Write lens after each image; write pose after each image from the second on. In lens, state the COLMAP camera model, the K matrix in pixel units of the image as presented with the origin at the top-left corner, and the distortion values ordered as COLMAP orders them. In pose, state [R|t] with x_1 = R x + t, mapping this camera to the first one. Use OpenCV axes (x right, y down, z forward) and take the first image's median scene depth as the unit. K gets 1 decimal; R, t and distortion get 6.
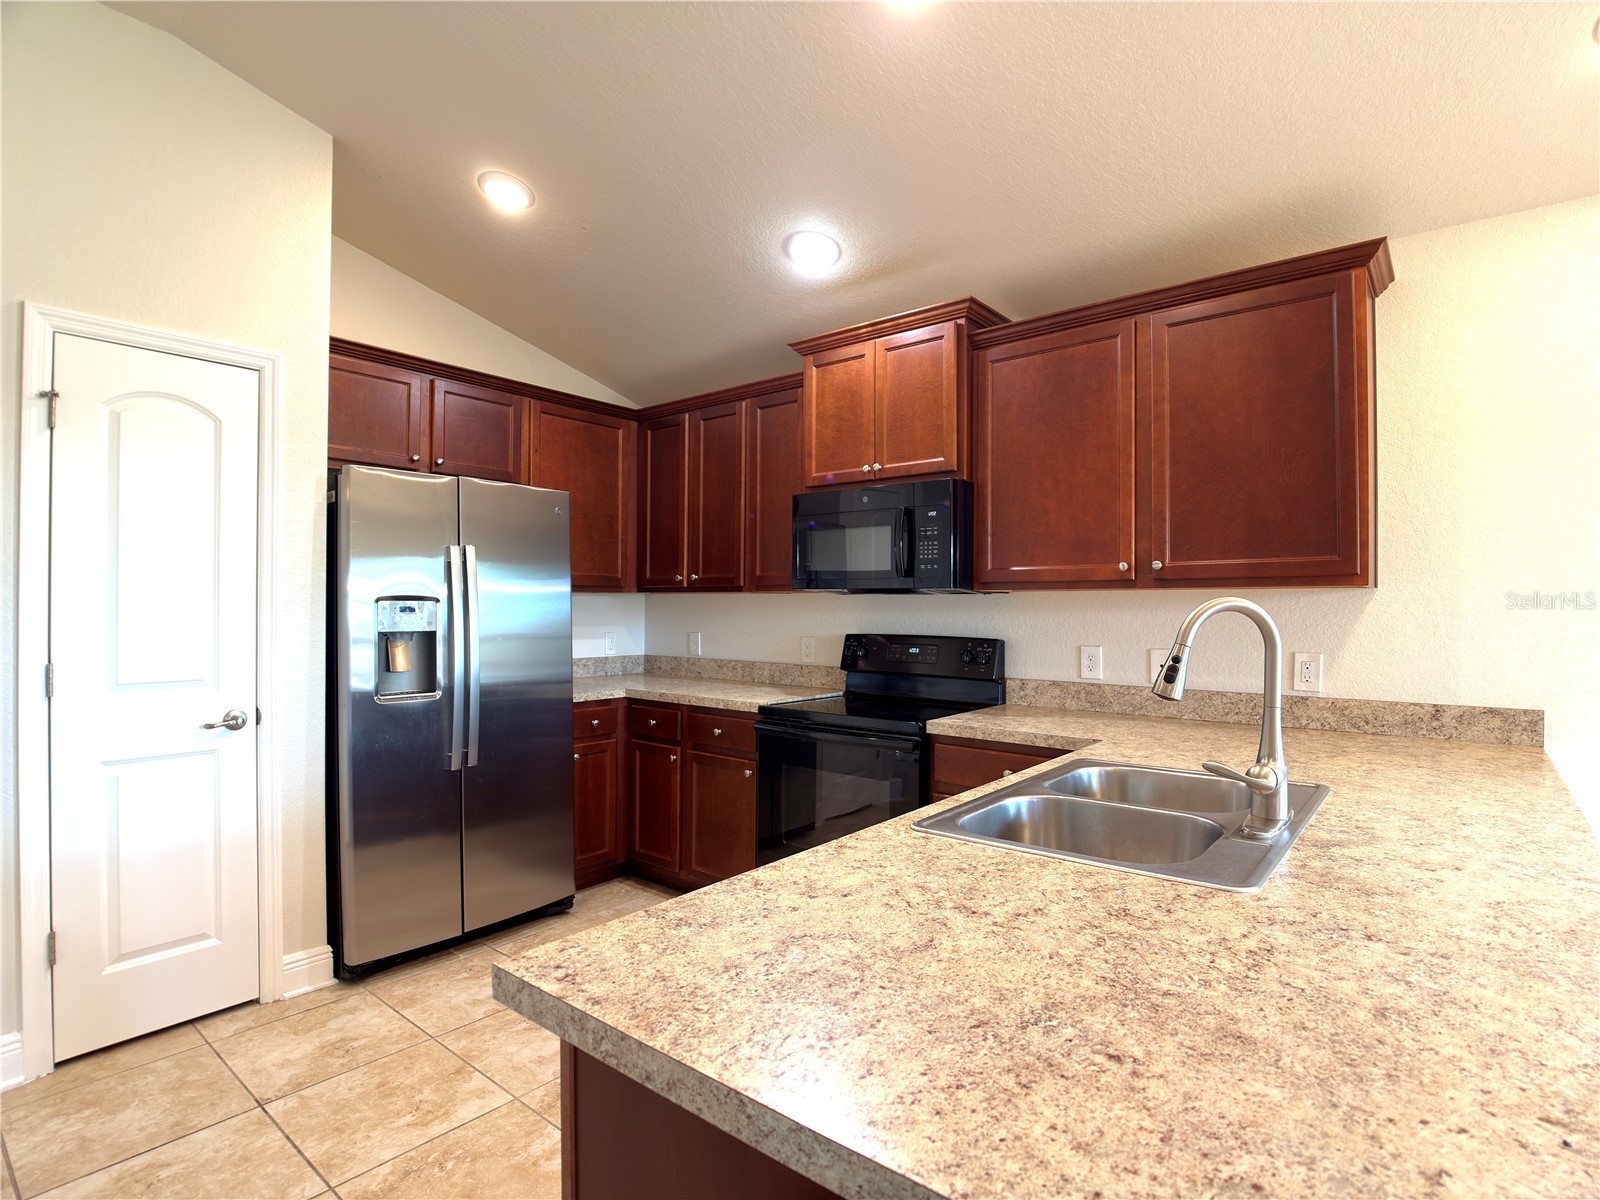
lens RADIAL K [[804.5, 0, 804.5], [0, 804.5, 604.2], [0, 0, 1]] dist [-0.026099, -0.002011]
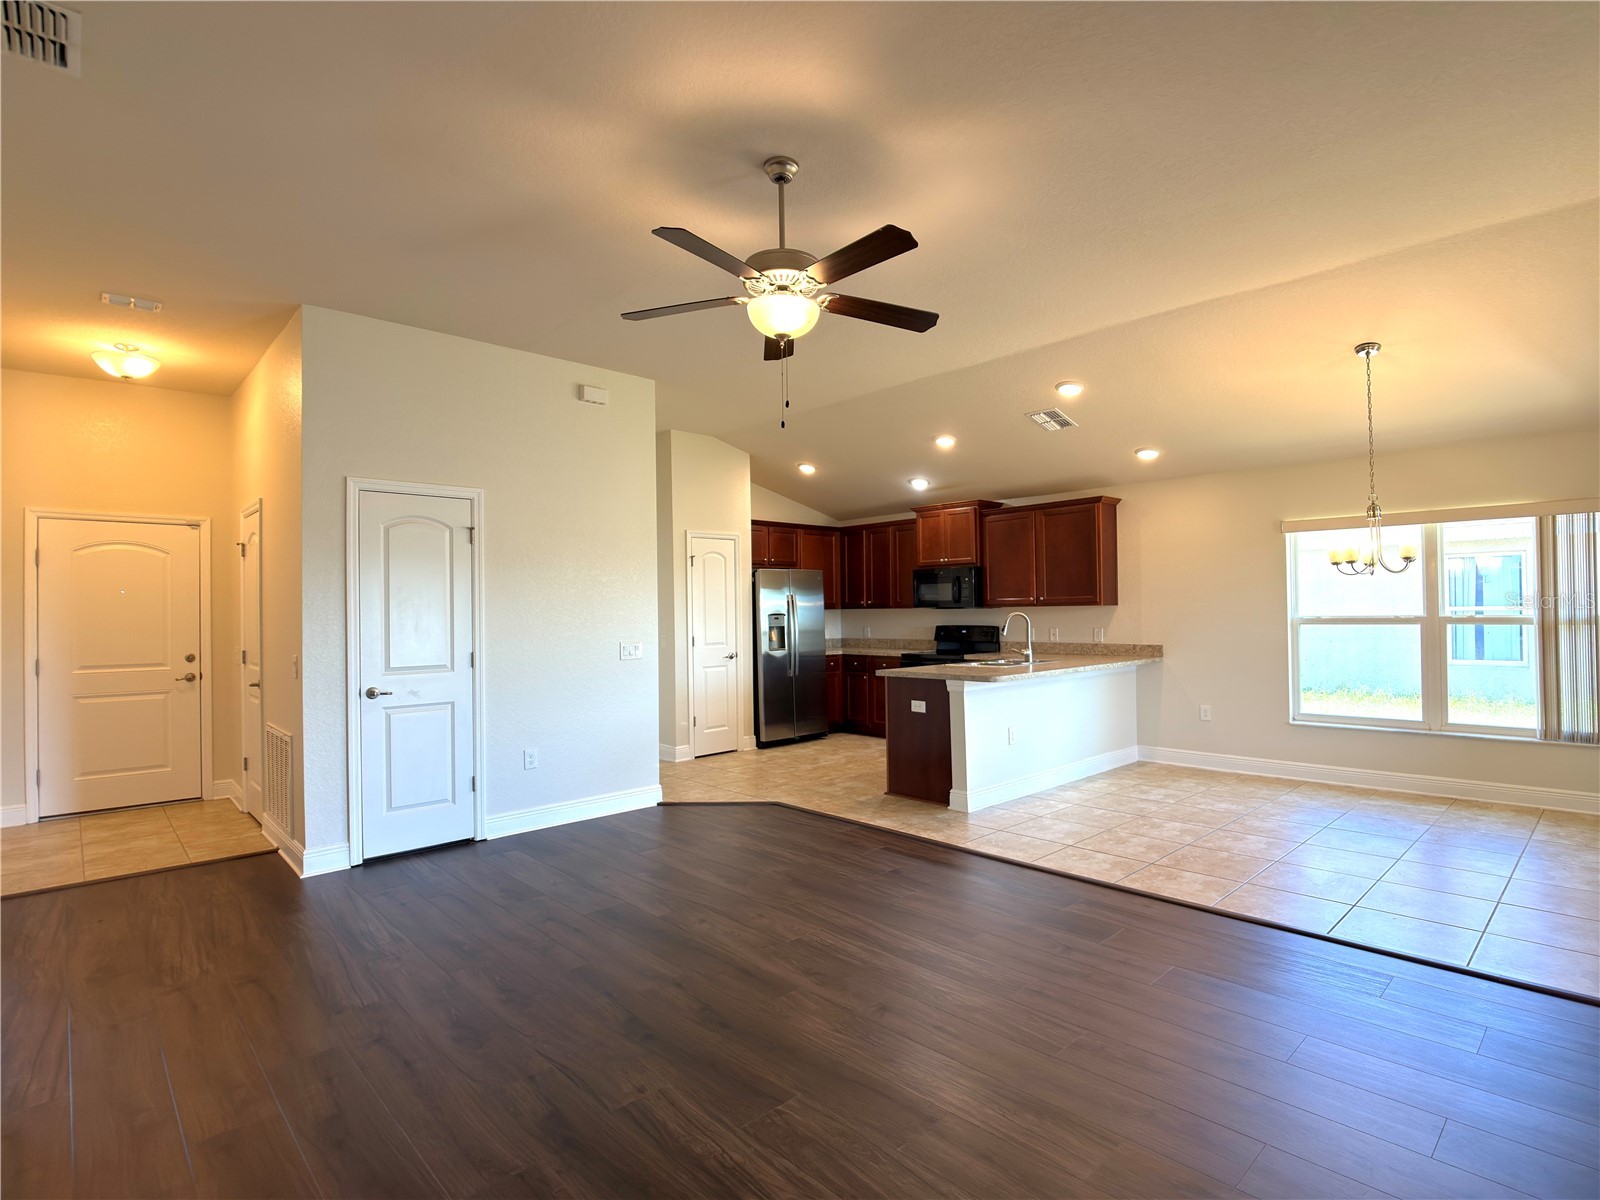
lens RADIAL K [[804.5, 0, 807.4], [0, 804.5, 595.8], [0, 0, 1]] dist [-0.026099, -0.002011]
pose [[0.992801, -0.019495, -0.118176, -0.053782], [0.017831, 0.999727, -0.015122, -0.026801], [0.118438, 0.012906, 0.992878, -1.748371]]
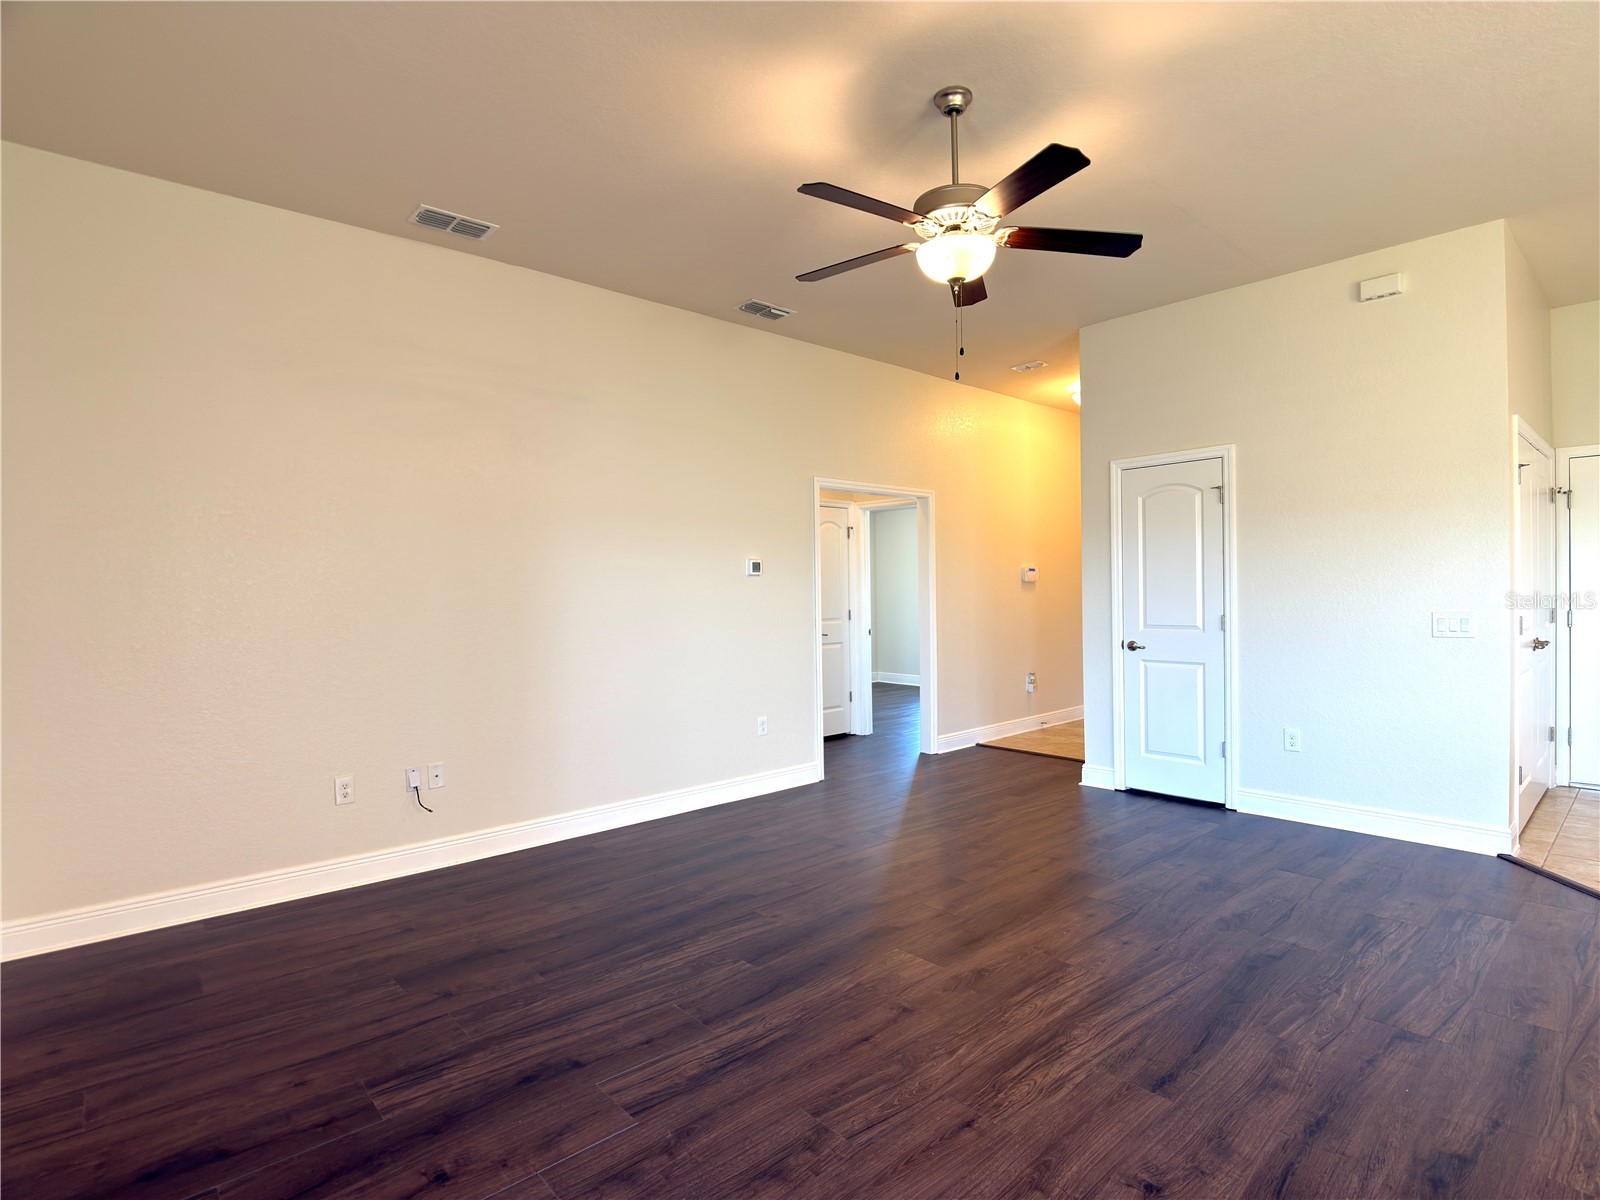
lens RADIAL K [[804.5, 0, 799.0], [0, 804.5, 590.0], [0, 0, 1]] dist [-0.026099, -0.002011]
pose [[-0.145910, -0.003784, -0.989291, 0.775107], [0.019070, 0.999796, -0.006637, -0.003914], [0.989114, -0.019834, -0.145808, -0.792446]]
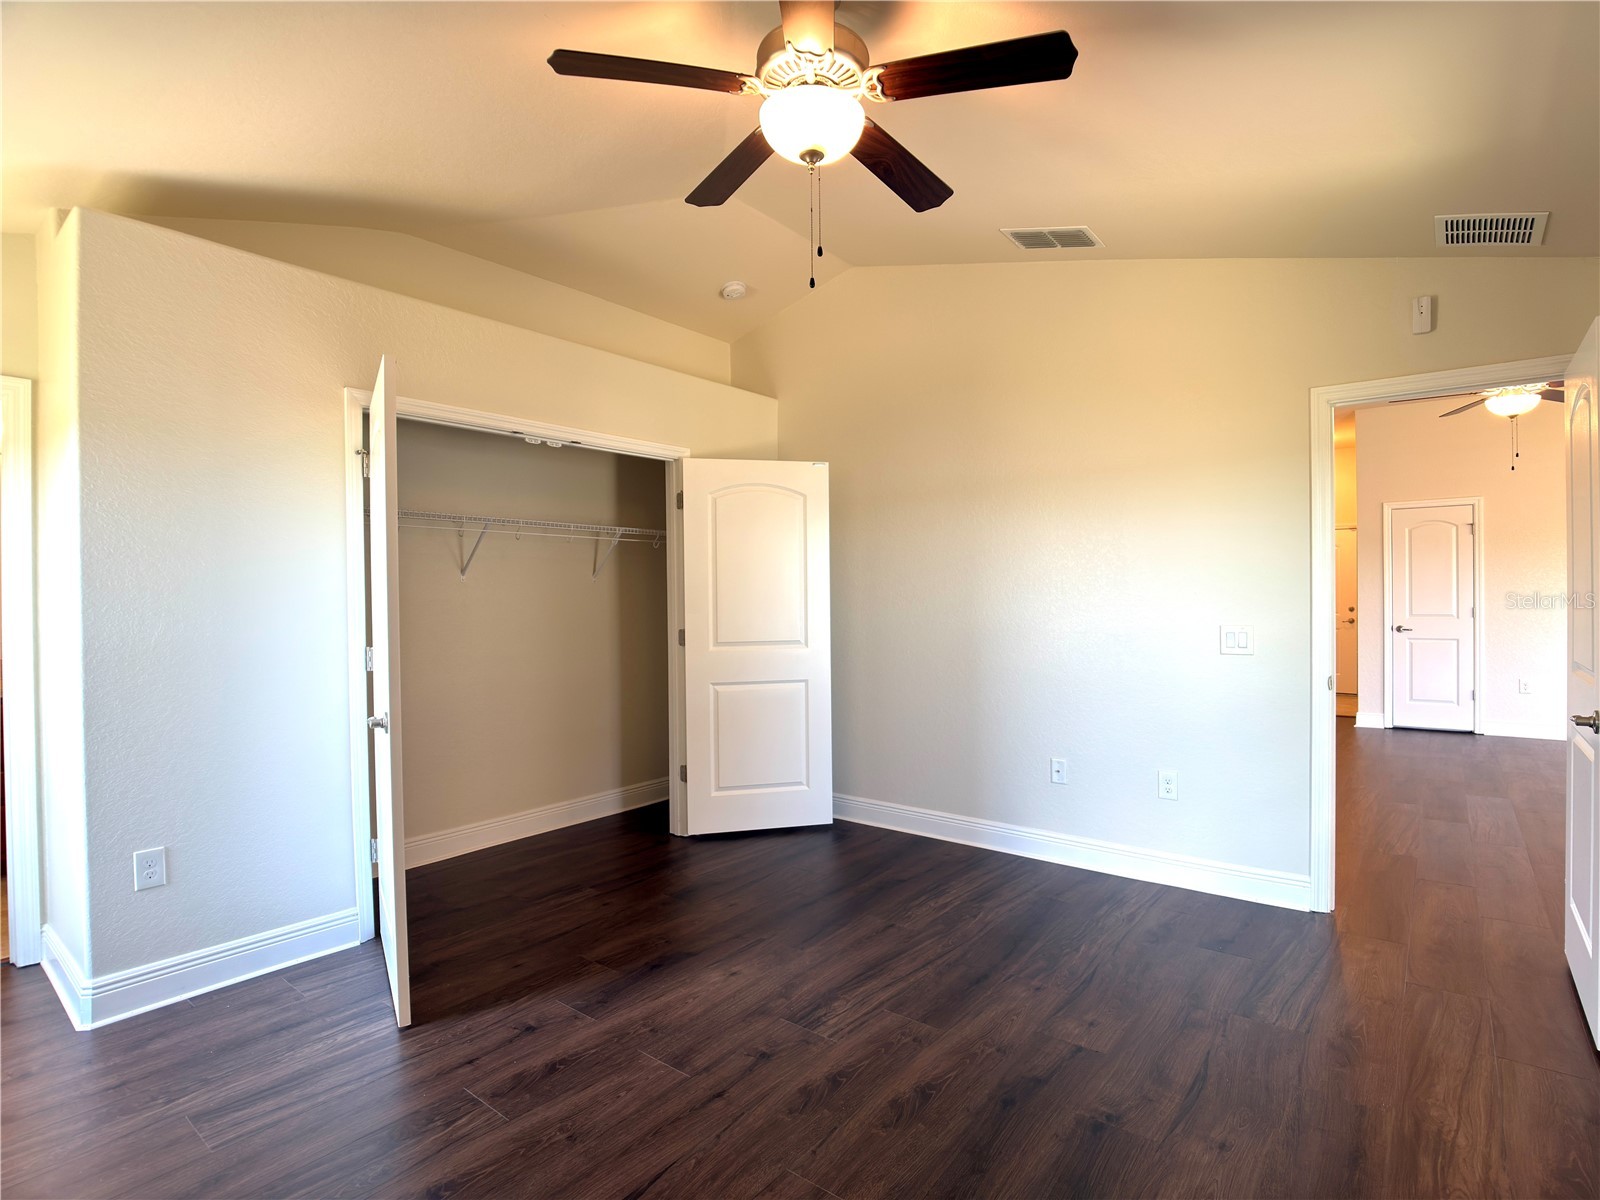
lens RADIAL K [[804.5, 0, 803.1], [0, 804.5, 593.6], [0, 0, 1]] dist [-0.026099, -0.002011]
pose [[0.020809, -0.001353, -0.999783, 1.454916], [0.007785, 0.999969, -0.001191, -0.004935], [0.999753, -0.007758, 0.020819, -2.310025]]
